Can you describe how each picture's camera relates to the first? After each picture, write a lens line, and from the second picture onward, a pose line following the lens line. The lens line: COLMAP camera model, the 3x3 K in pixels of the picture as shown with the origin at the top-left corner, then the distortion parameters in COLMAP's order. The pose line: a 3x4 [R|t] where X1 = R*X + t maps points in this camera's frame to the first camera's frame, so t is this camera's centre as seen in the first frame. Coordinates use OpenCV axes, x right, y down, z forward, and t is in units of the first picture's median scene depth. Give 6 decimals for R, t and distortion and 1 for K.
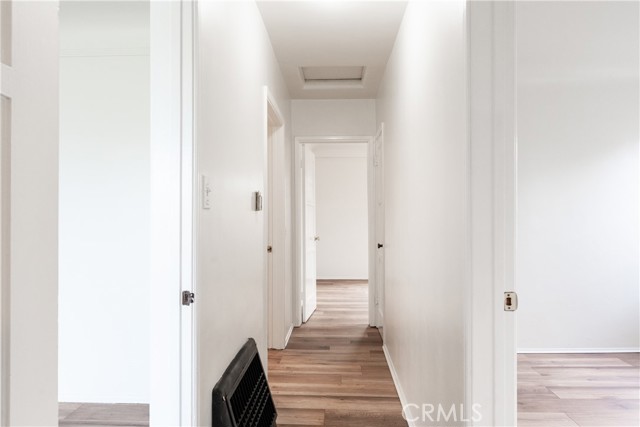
lens RADIAL K [[423.9, 0, 319.8], [0, 423.9, 213.2], [0, 0, 1]] dist [0.001098, 0.000081]
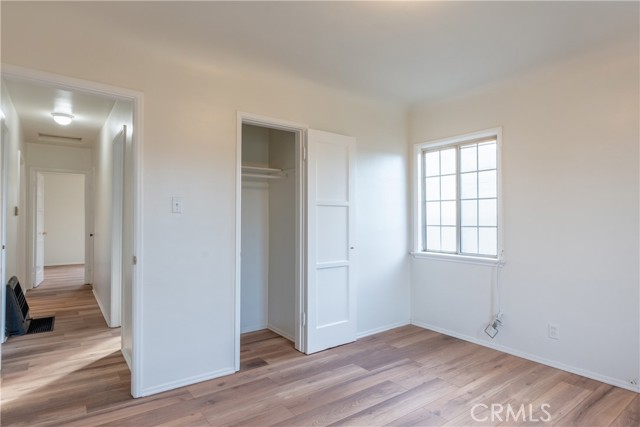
lens RADIAL K [[360.5, 0, 321.9], [0, 360.5, 214.5], [0, 0, 1]] dist [-0.014064, 0.003155]
pose [[0.778483, 0.011755, 0.627555, -0.044696], [-0.007900, 0.999929, -0.008931, -0.004361], [-0.627616, 0.001996, 0.778521, -0.685239]]
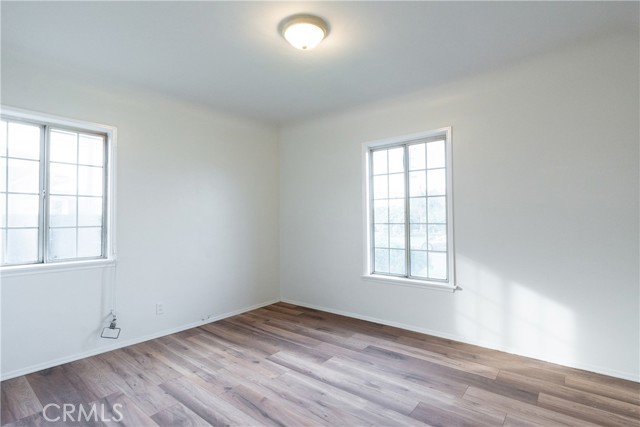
lens RADIAL K [[309.8, 0, 316.7], [0, 309.8, 214.1], [0, 0, 1]] dist [-0.000299, -0.000078]
pose [[-0.791626, 0.013850, 0.610849, 0.031743], [0.002356, 0.999805, -0.019617, 0.008320], [-0.611001, -0.014090, -0.791504, 1.057583]]
